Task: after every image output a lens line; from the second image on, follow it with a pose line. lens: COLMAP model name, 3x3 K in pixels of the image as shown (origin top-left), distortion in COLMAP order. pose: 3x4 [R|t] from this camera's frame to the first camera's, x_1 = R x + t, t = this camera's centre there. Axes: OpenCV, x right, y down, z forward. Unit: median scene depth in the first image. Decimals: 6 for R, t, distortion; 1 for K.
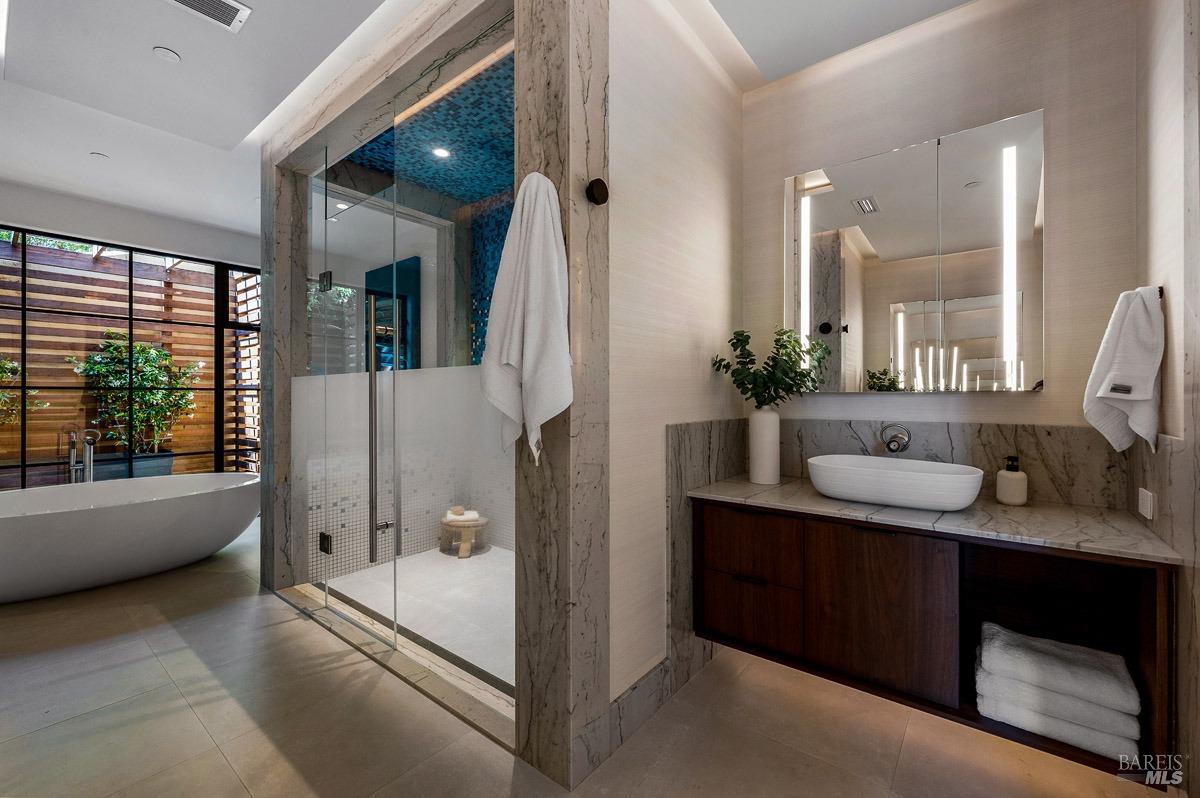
lens RADIAL K [[487.9, 0, 600.0], [0, 487.9, 399.0], [0, 0, 1]] dist [-0.000399, -0.000089]
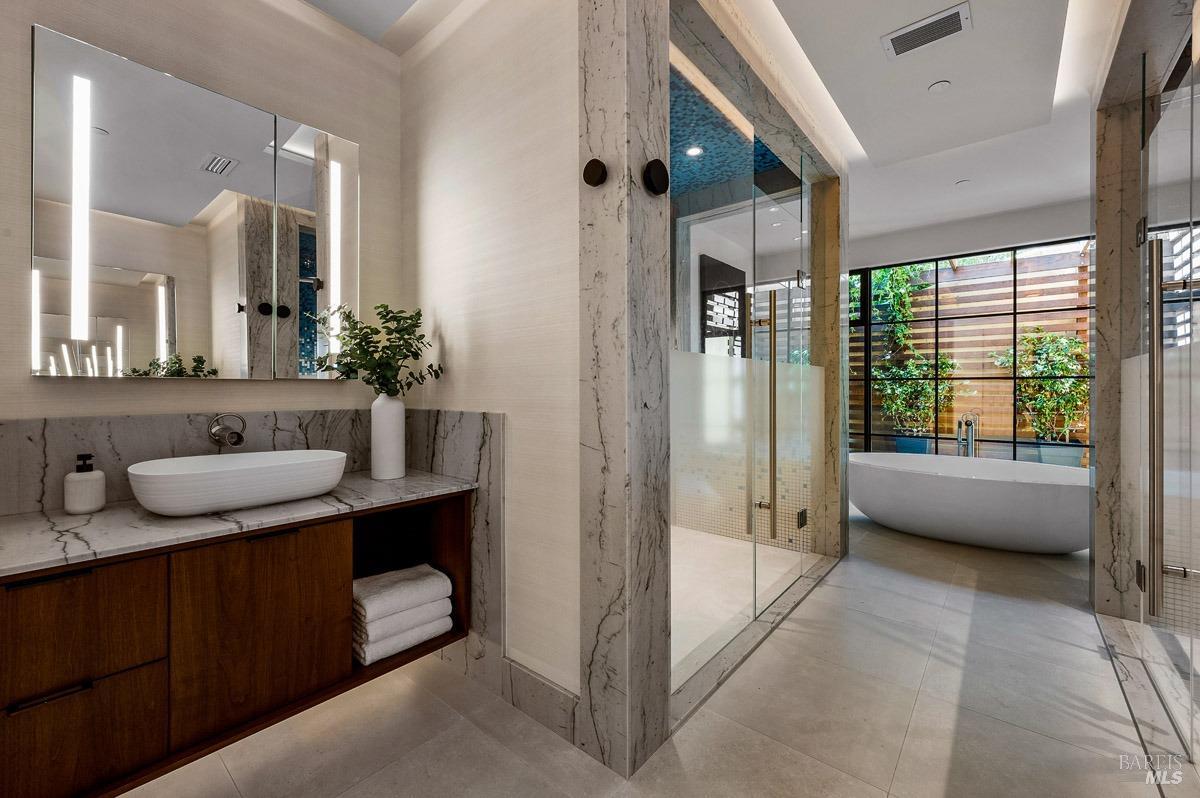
lens RADIAL K [[483.4, 0, 600.0], [0, 483.4, 399.0], [0, 0, 1]] dist [-0.001897, -0.000218]
pose [[-0.031816, 0.023732, -0.999212, 0.212260], [-0.001947, 0.999715, 0.023806, 0.001795], [0.999492, 0.002703, -0.031760, 0.176373]]
